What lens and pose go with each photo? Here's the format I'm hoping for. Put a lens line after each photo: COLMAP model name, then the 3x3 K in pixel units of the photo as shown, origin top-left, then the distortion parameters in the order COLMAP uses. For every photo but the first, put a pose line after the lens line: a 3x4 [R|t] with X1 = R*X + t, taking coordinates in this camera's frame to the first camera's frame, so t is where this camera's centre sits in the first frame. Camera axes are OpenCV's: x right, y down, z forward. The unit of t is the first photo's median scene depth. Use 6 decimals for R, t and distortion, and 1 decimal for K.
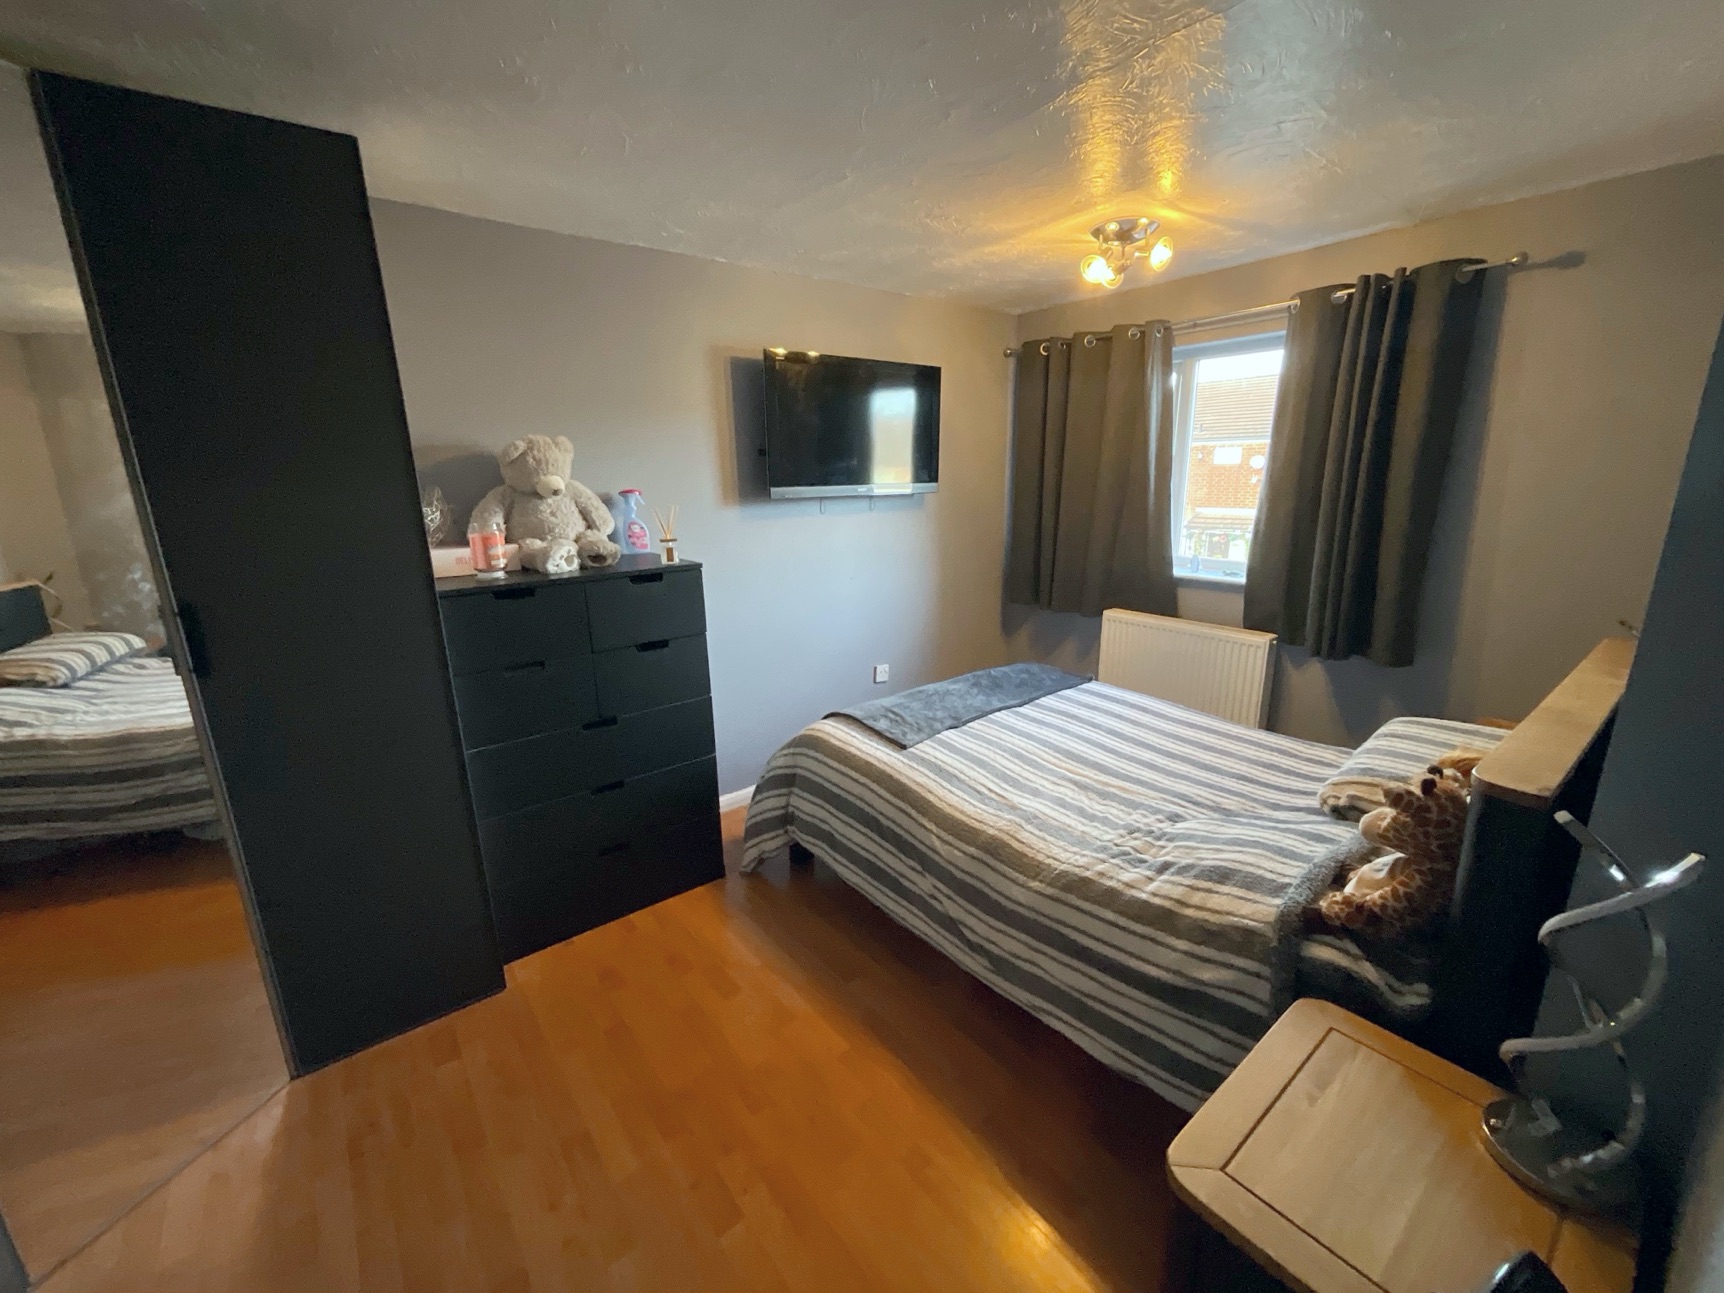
lens RADIAL K [[696.1, 0, 861.9], [0, 696.1, 646.3], [0, 0, 1]] dist [-0.002797, -0.000605]
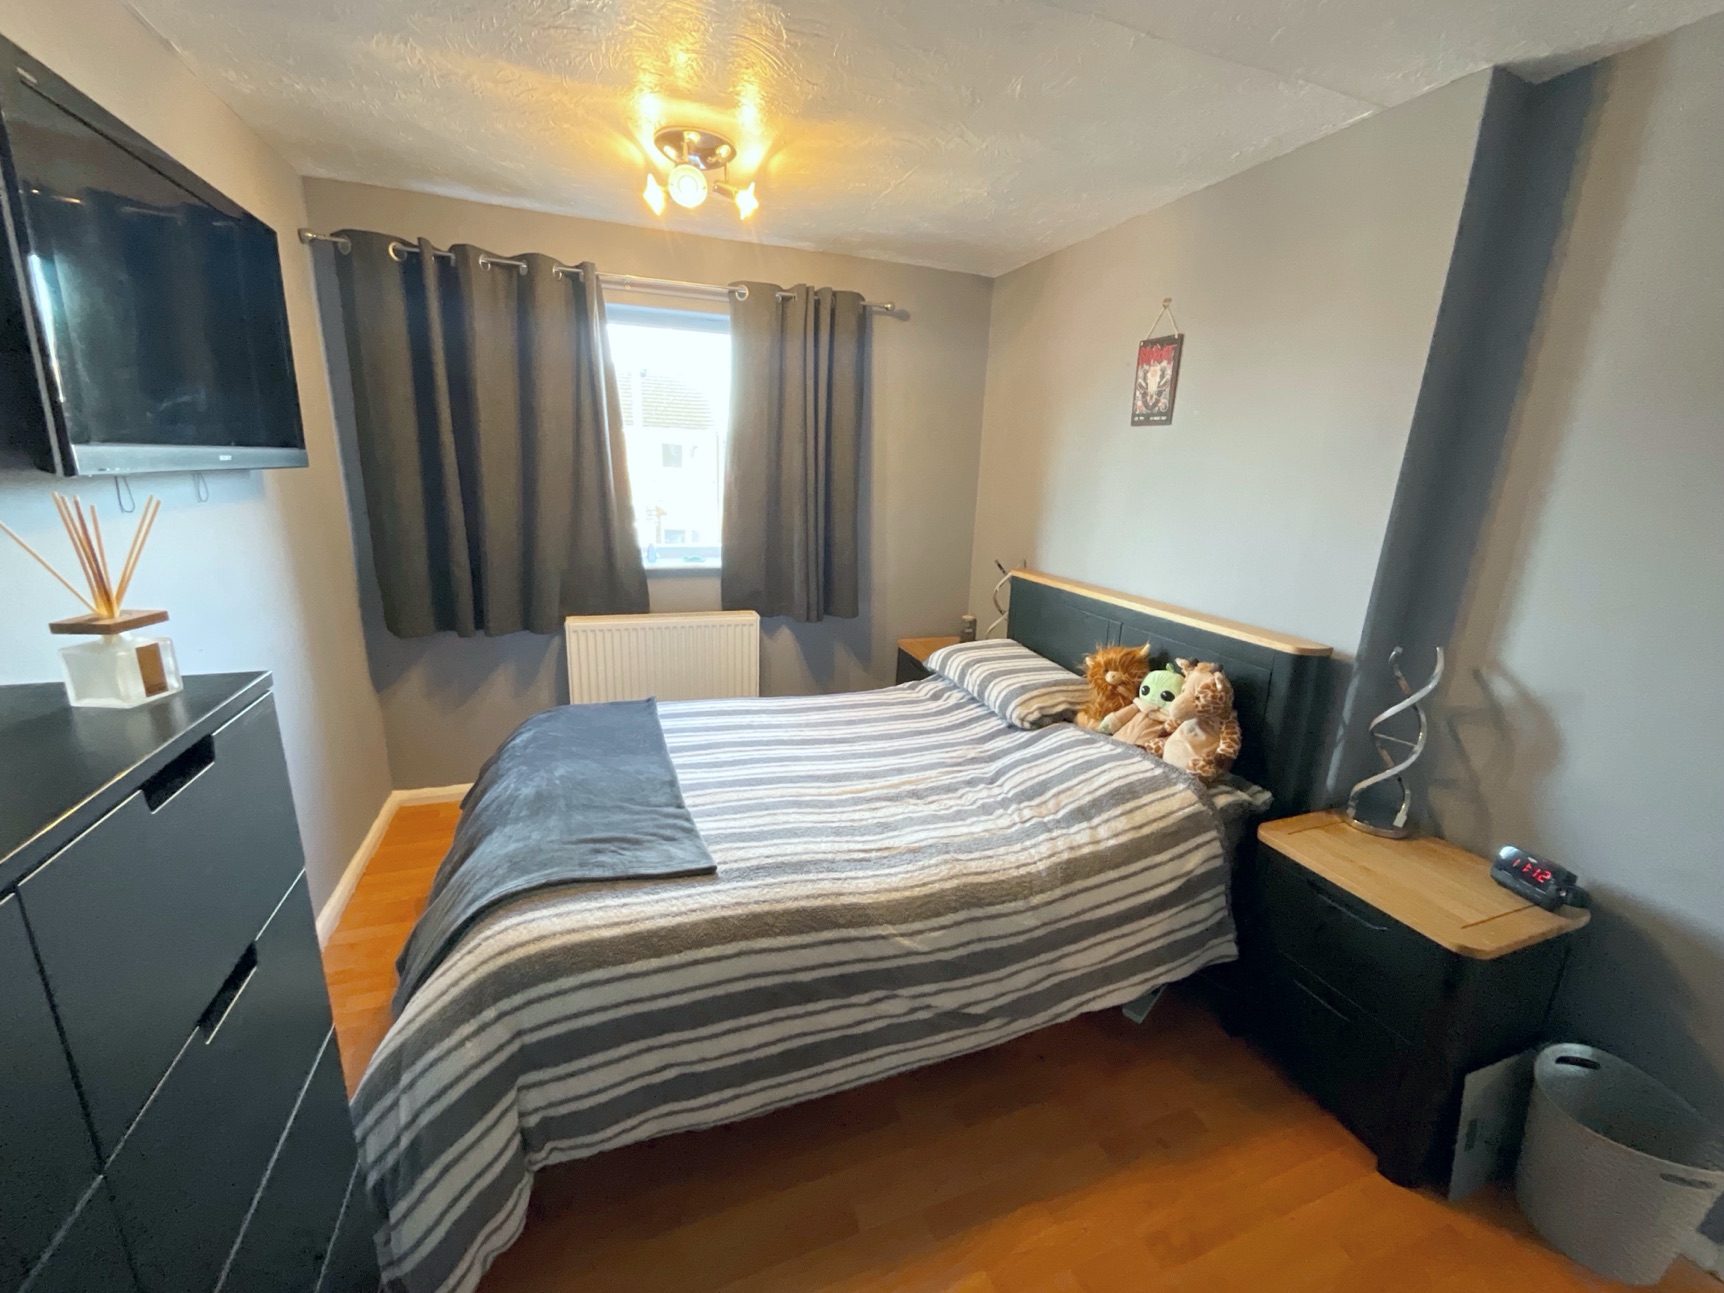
lens RADIAL K [[696.1, 0, 853.7], [0, 696.1, 648.9], [0, 0, 1]] dist [-0.002797, -0.000605]
pose [[0.302785, -0.217354, 0.927943, -0.492618], [0.191377, 0.967682, 0.164216, -0.145106], [-0.933647, 0.127865, 0.334596, 0.699657]]
